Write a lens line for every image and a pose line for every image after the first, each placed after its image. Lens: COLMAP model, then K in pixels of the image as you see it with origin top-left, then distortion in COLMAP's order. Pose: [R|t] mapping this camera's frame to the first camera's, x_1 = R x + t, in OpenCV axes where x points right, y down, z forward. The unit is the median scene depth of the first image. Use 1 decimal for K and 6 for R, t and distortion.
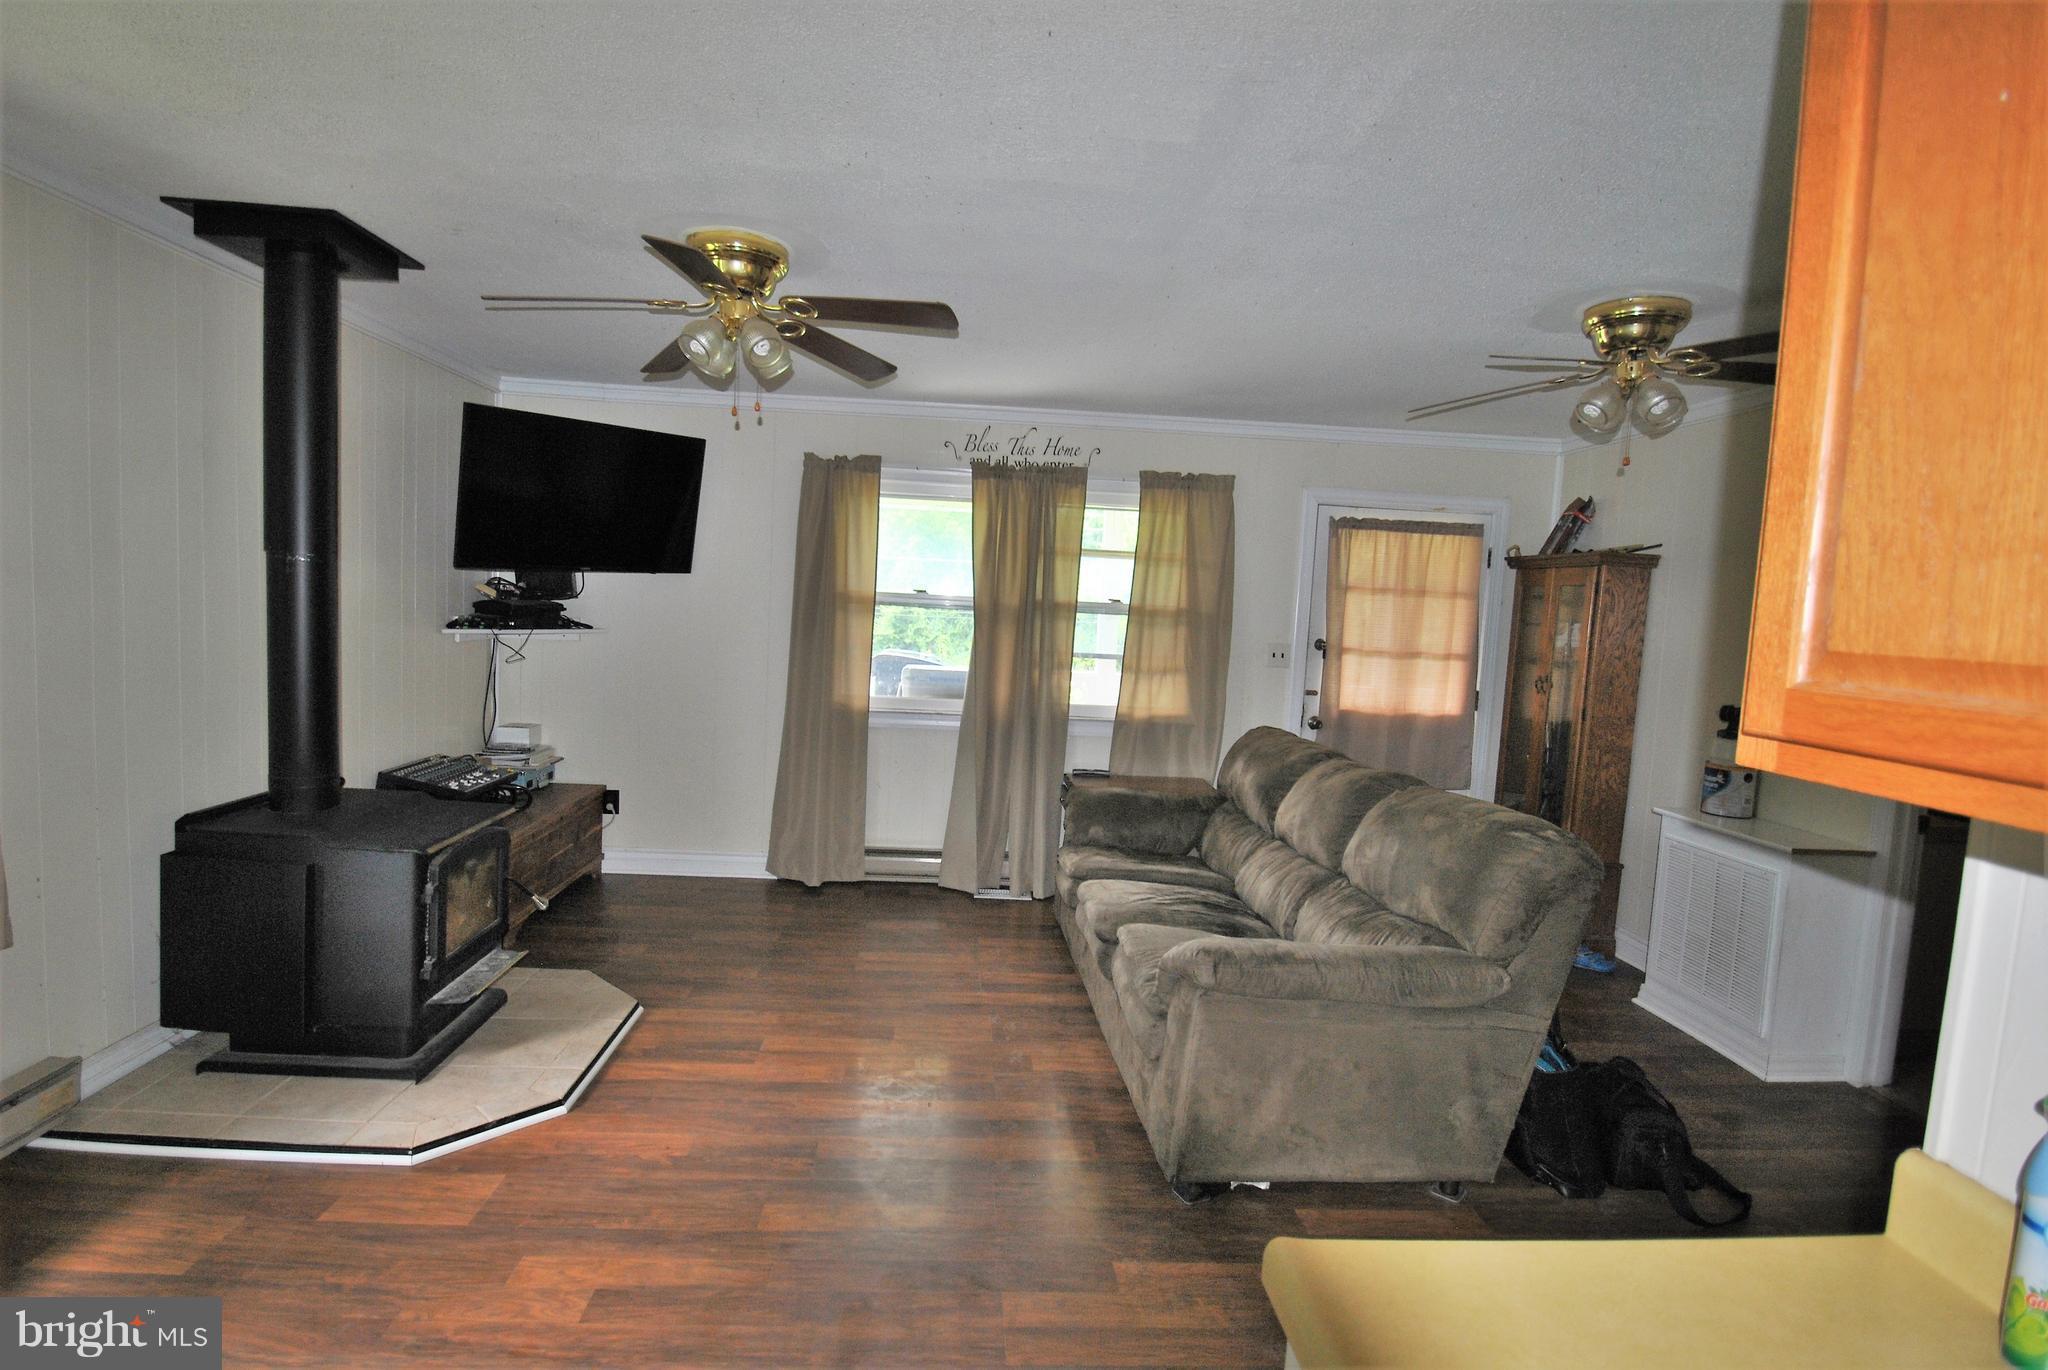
lens RADIAL K [[1014.6, 0, 1014.8], [0, 1014.6, 685.9], [0, 0, 1]] dist [-0.002394, -0.000780]
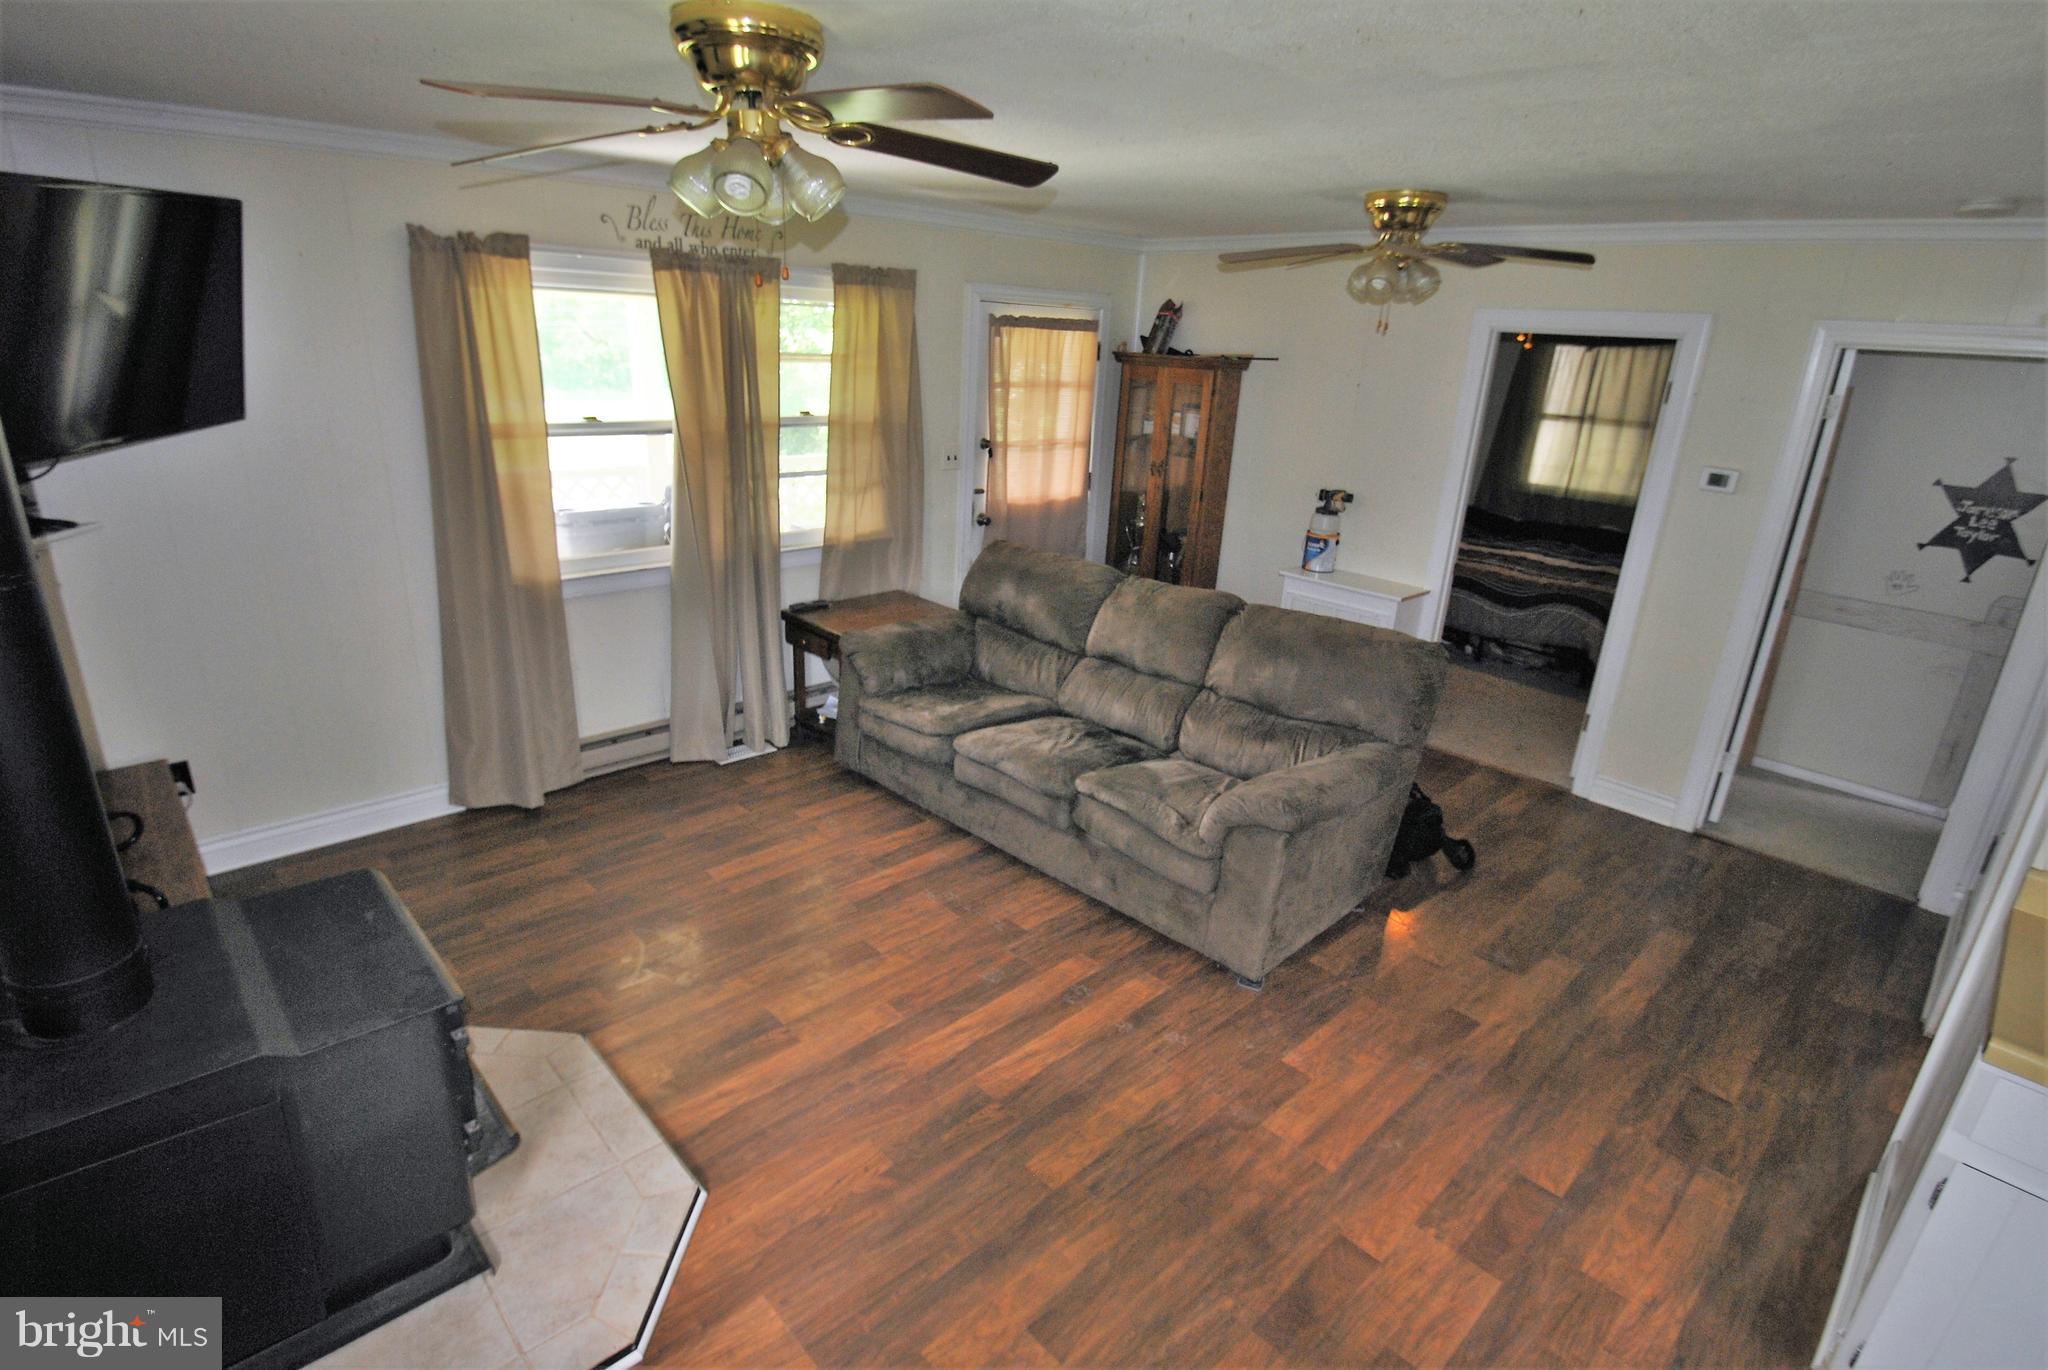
lens RADIAL K [[1014.6, 0, 1021.5], [0, 1014.6, 677.0], [0, 0, 1]] dist [-0.002394, -0.000780]
pose [[0.763021, -0.220276, 0.607682, -0.362480], [0.041939, 0.955031, 0.293526, -0.118890], [-0.645012, -0.198481, 0.737946, 0.170182]]
